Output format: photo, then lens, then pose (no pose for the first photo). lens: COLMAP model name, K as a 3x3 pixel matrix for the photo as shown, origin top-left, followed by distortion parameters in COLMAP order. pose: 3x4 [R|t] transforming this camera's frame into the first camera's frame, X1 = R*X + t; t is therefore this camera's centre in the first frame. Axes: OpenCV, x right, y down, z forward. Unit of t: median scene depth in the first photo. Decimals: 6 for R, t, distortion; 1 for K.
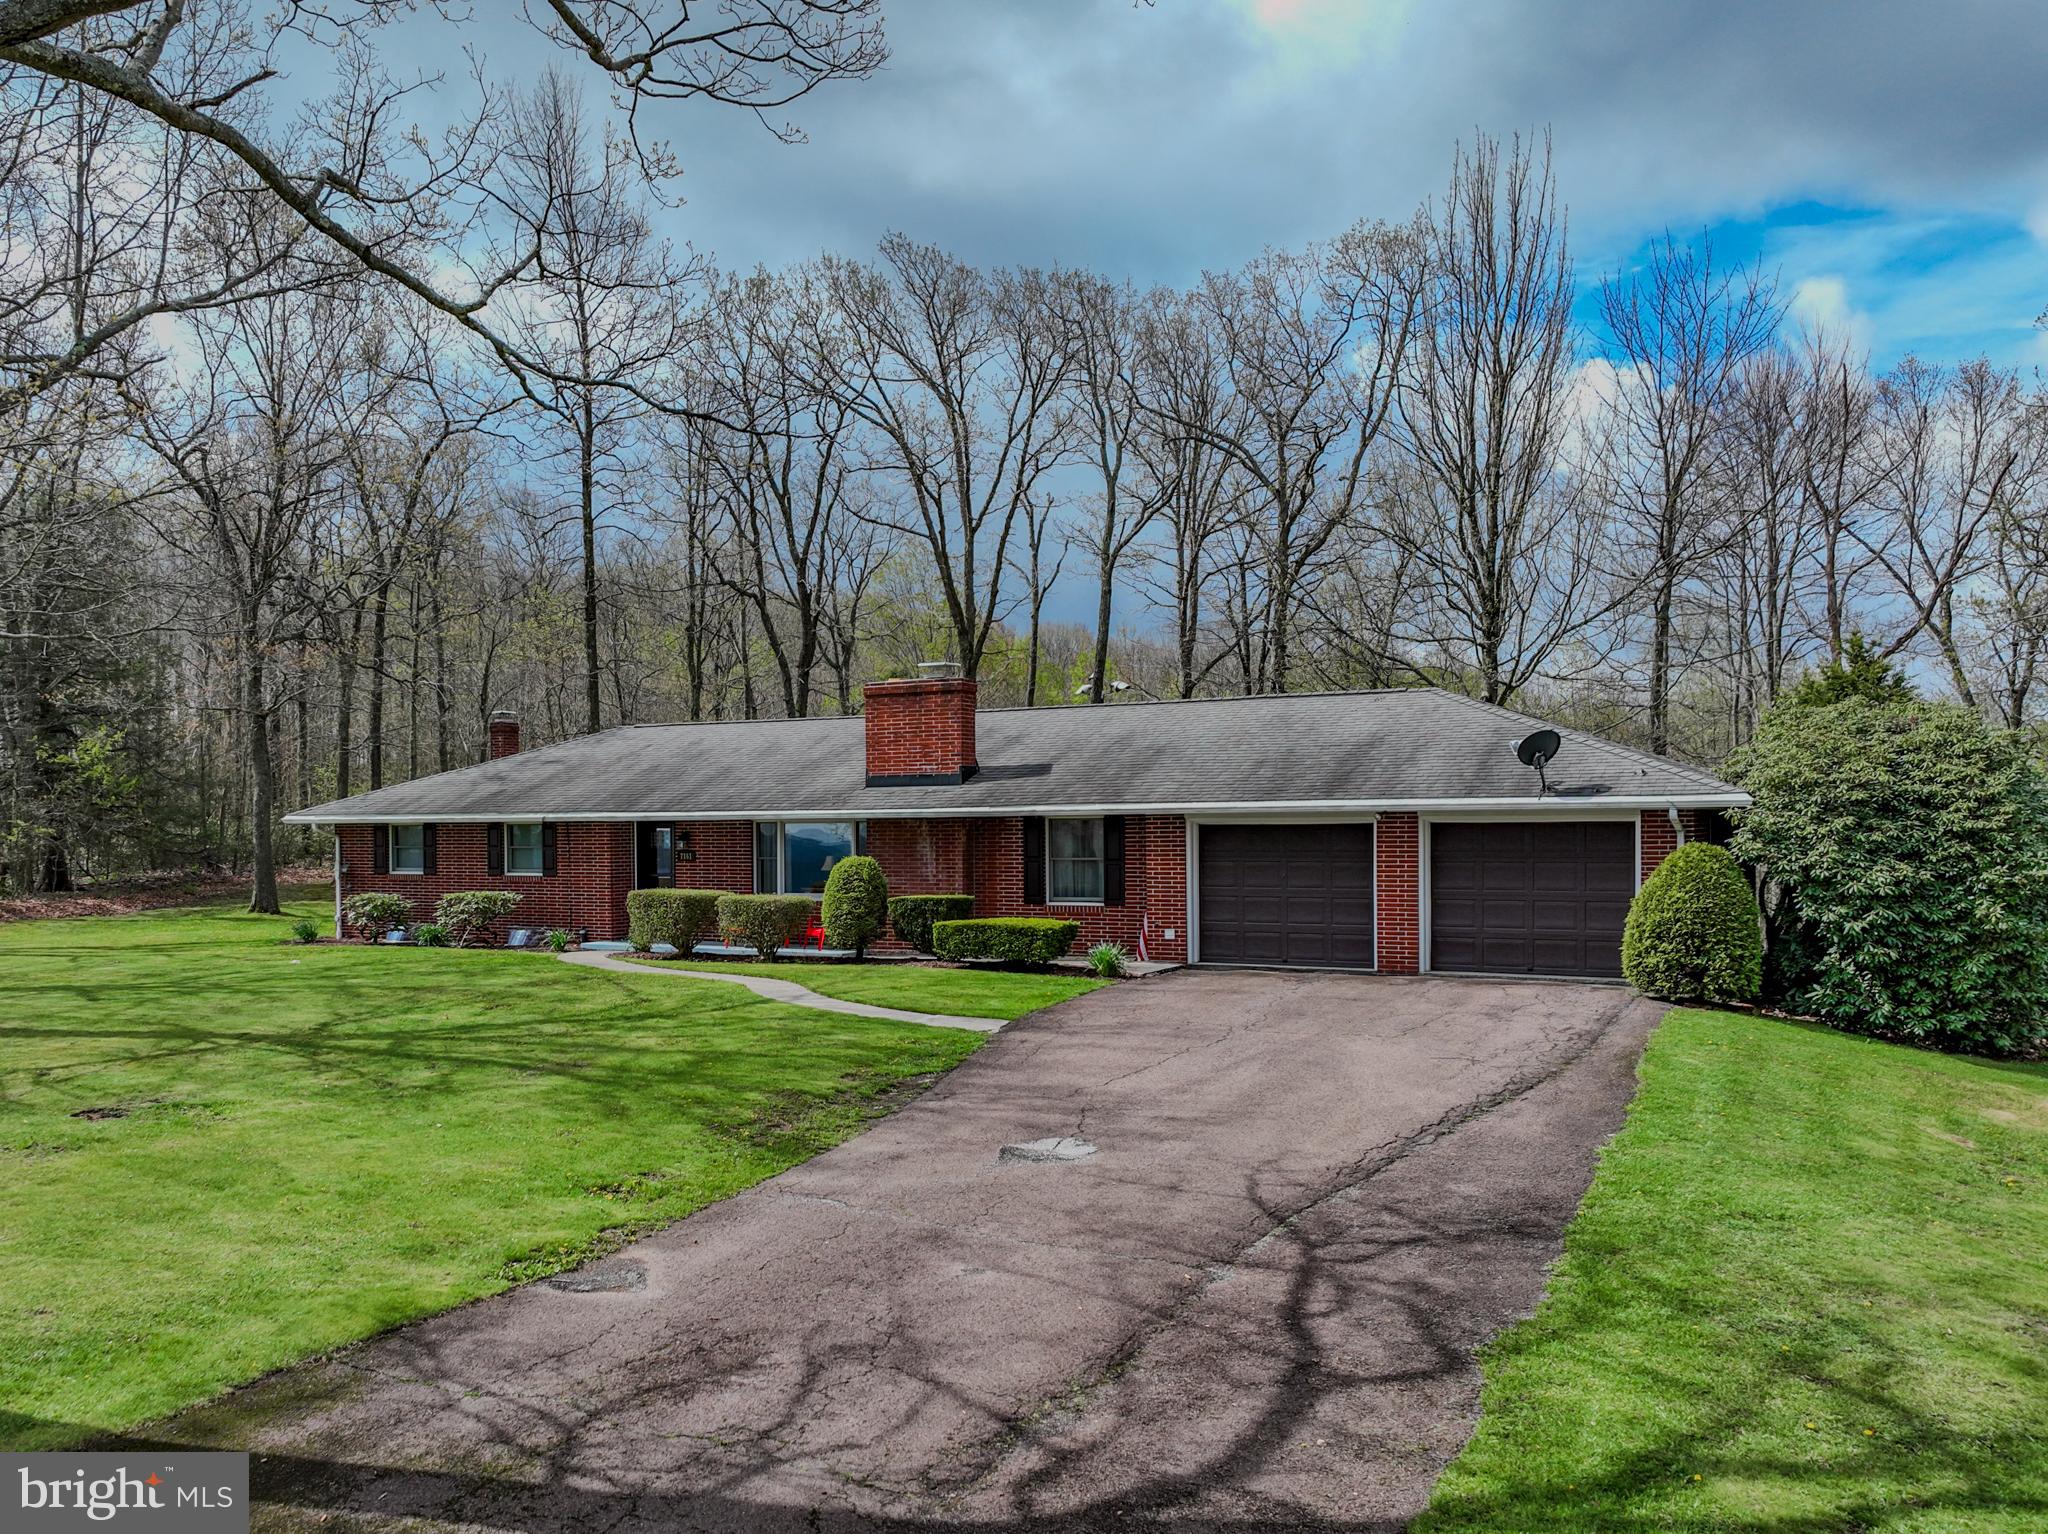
lens RADIAL K [[1678.9, 0, 836.2], [0, 1678.9, 843.3], [0, 0, 1]] dist [0.013186, -0.003425]
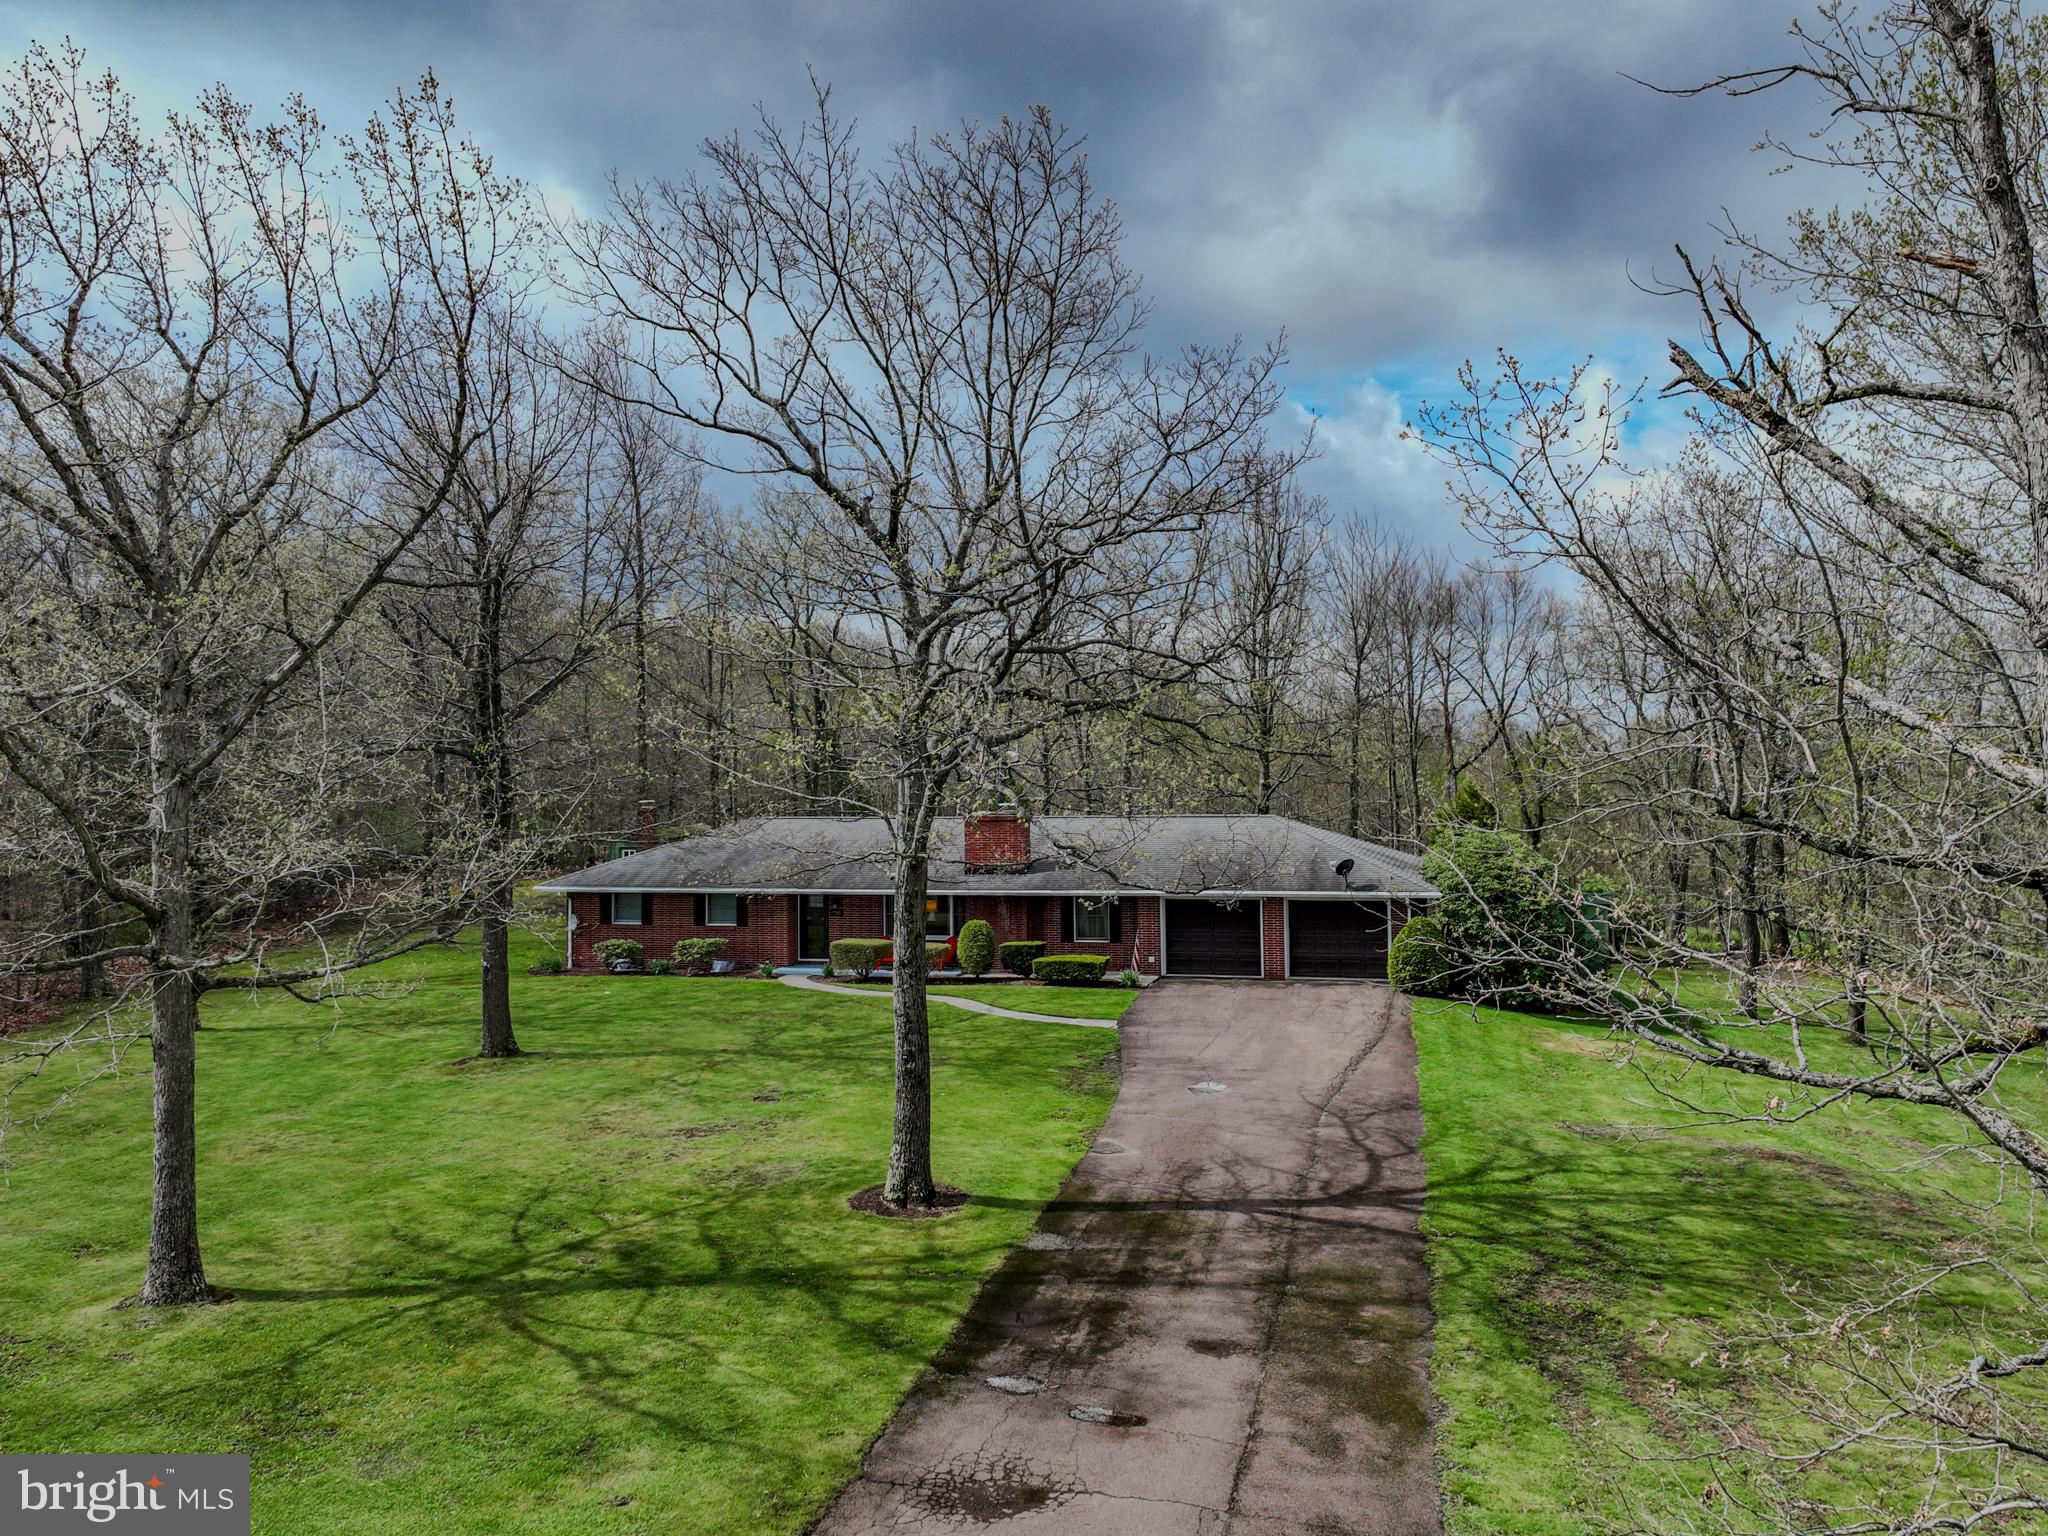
lens RADIAL K [[1454.8, 0, 1024.0], [0, 1454.8, 768.0], [0, 0, 1]] dist [0.012368, 0.006443]
pose [[0.962435, -0.005495, 0.271457, -0.241214], [0.011697, 0.999706, -0.021235, -0.081007], [-0.271260, 0.023612, 0.962216, -0.327584]]
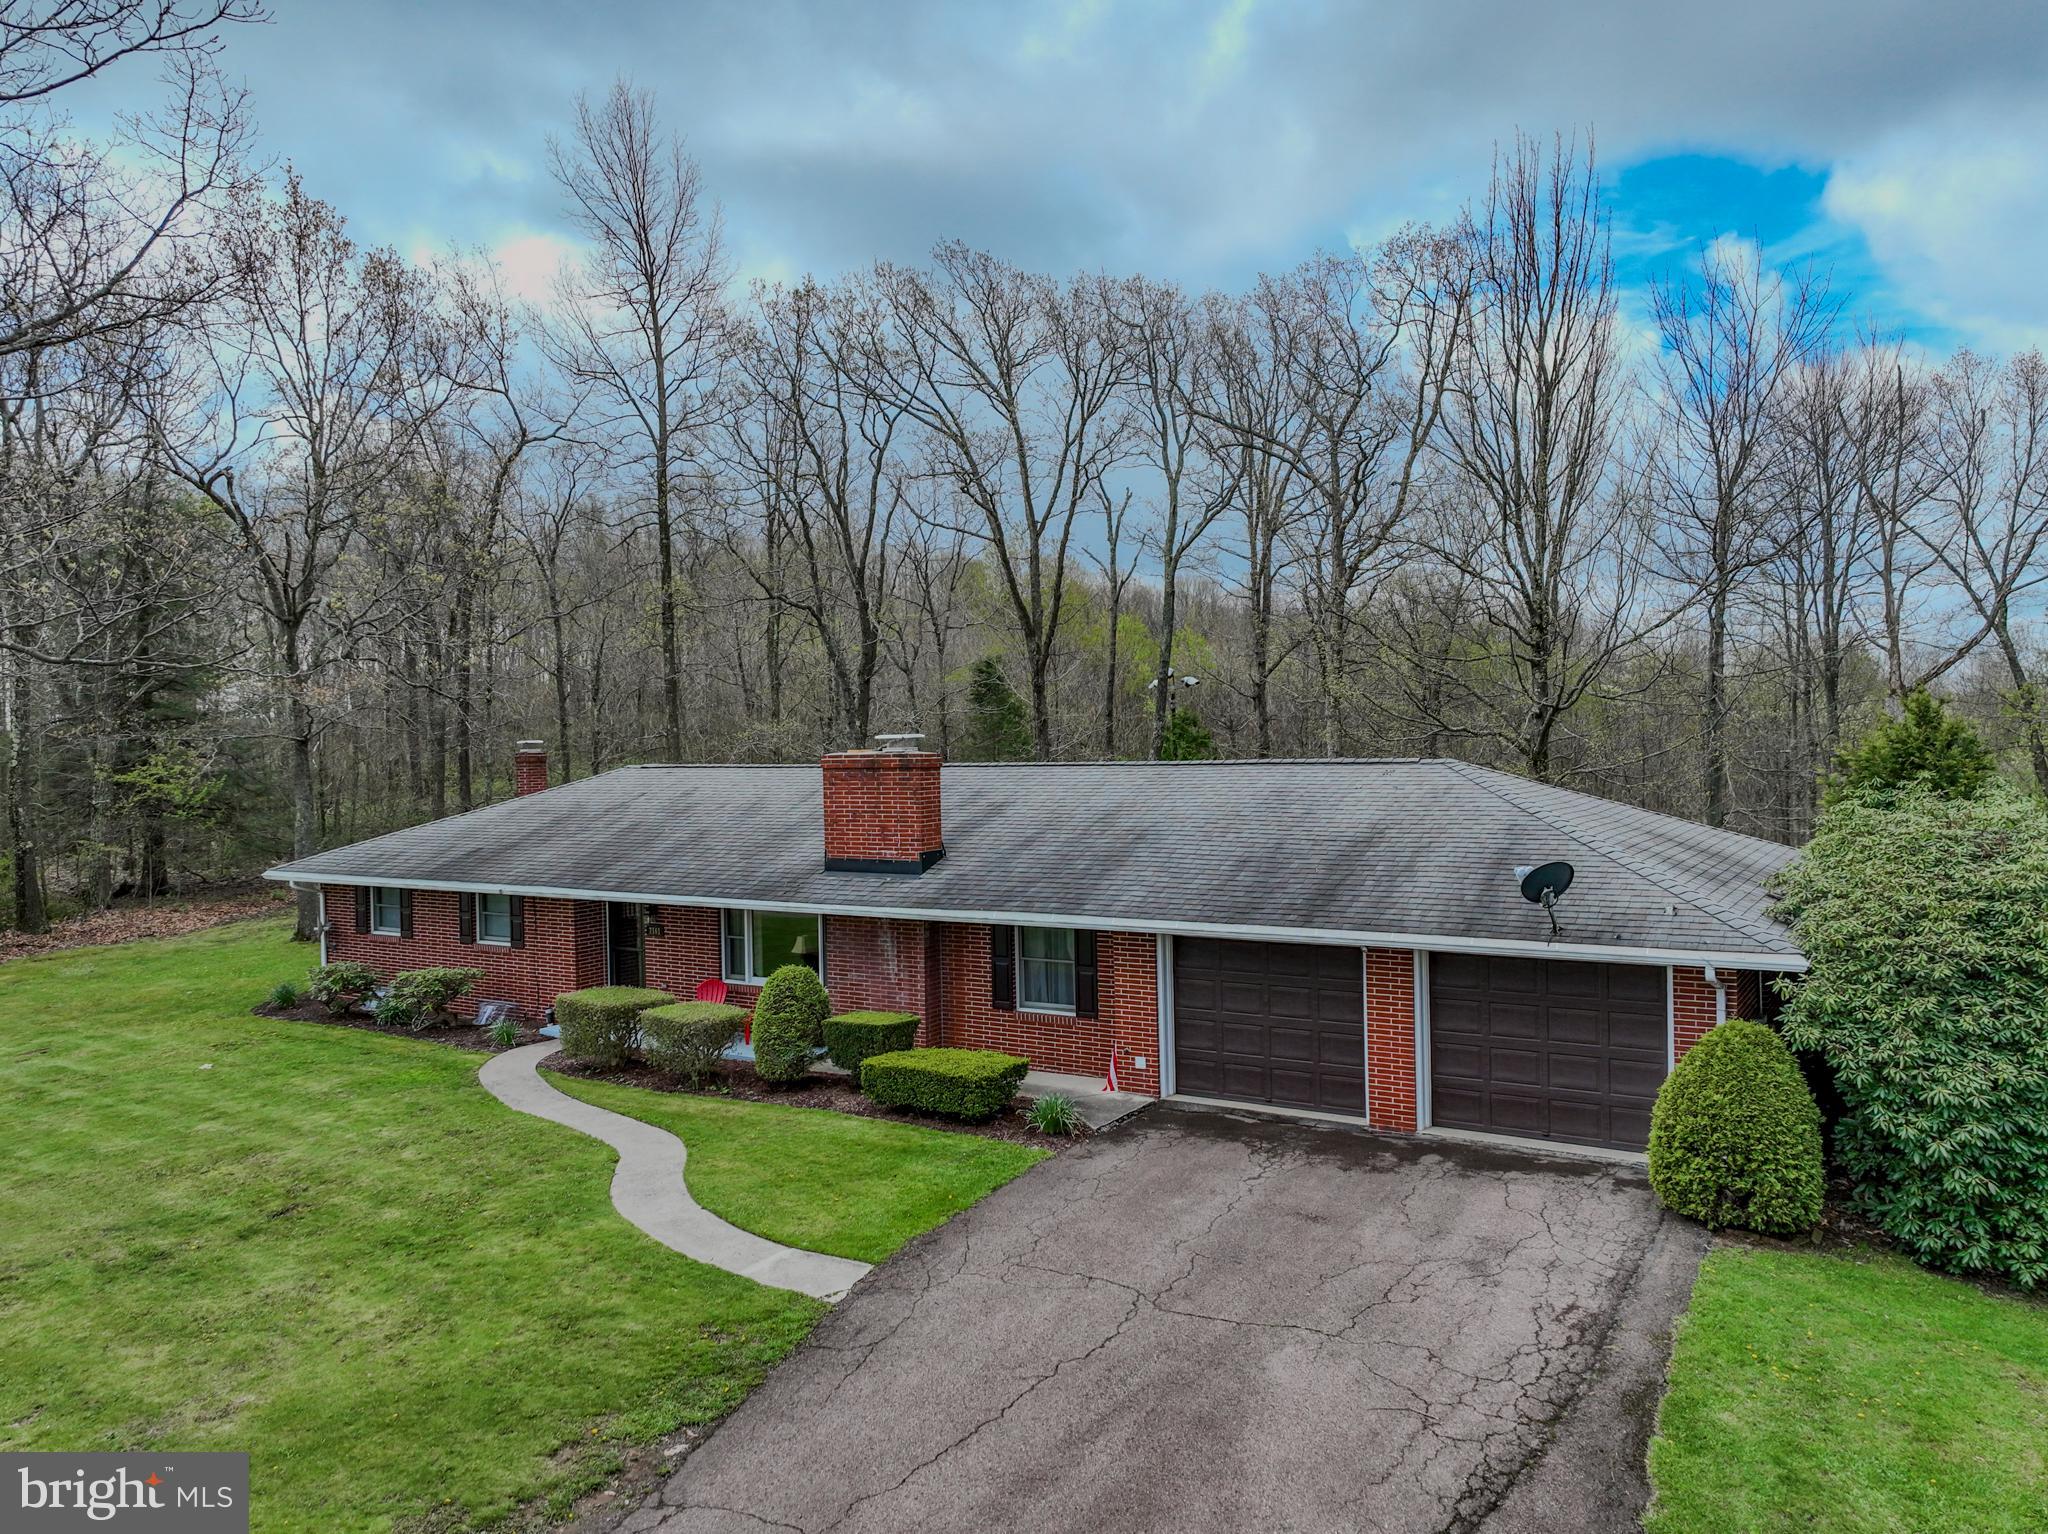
lens RADIAL K [[1454.8, 0, 1024.0], [0, 1454.8, 767.0], [0, 0, 1]] dist [0.012368, 0.006443]
pose [[0.999888, -0.014727, 0.002803, 0.091214], [0.014708, 0.999868, 0.006946, -0.069137], [-0.002905, -0.006904, 0.999972, 0.164118]]
